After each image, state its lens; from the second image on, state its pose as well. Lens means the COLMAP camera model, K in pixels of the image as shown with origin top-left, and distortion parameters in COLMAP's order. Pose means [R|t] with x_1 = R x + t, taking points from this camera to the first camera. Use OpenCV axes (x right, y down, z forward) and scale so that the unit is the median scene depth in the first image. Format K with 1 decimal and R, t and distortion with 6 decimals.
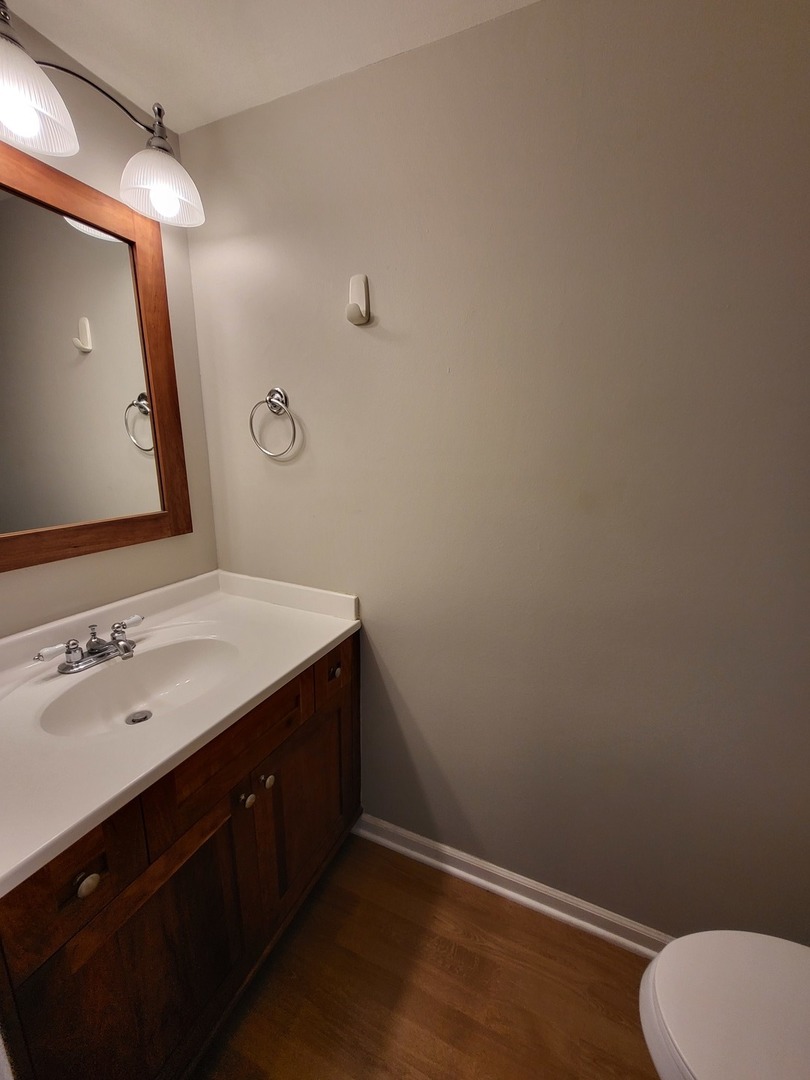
lens RADIAL K [[427.6, 0, 409.4], [0, 427.6, 540.6], [0, 0, 1]] dist [0.002403, 0.000441]
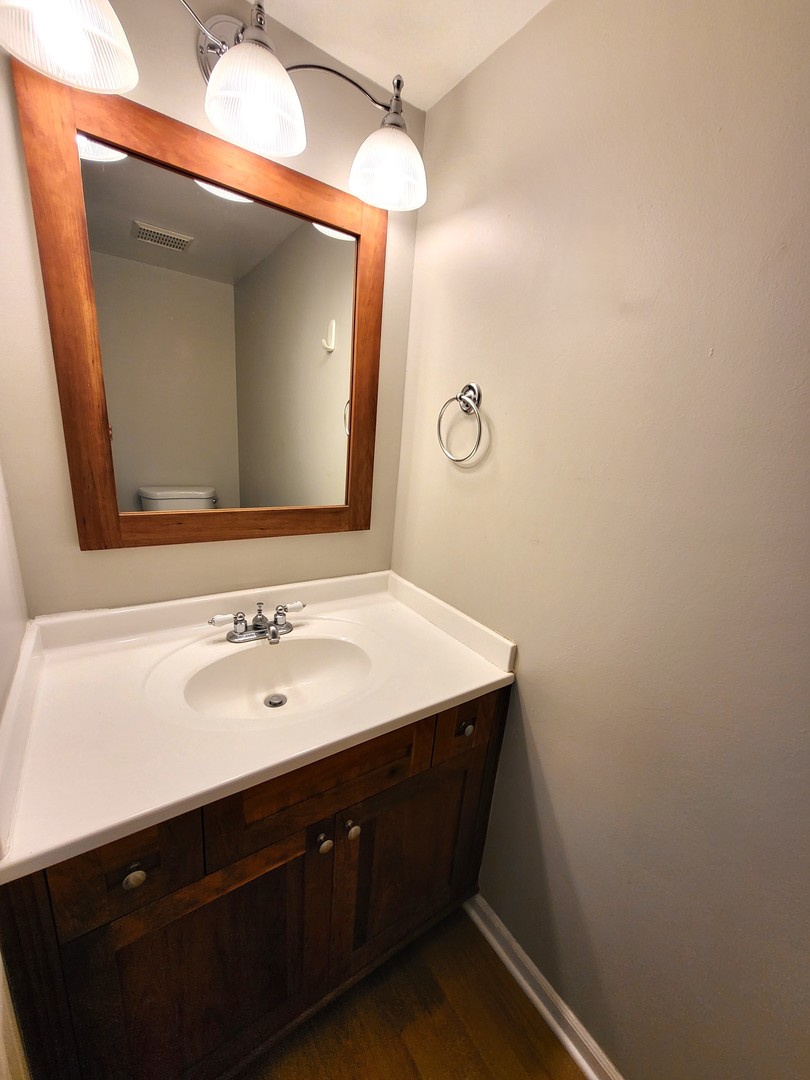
lens RADIAL K [[427.6, 0, 401.0], [0, 427.6, 546.8], [0, 0, 1]] dist [0.002403, 0.000441]
pose [[0.848566, 0.186796, -0.495019, 0.067832], [-0.181155, 0.981630, 0.059881, -0.068147], [0.497111, 0.038862, 0.866816, 0.226667]]
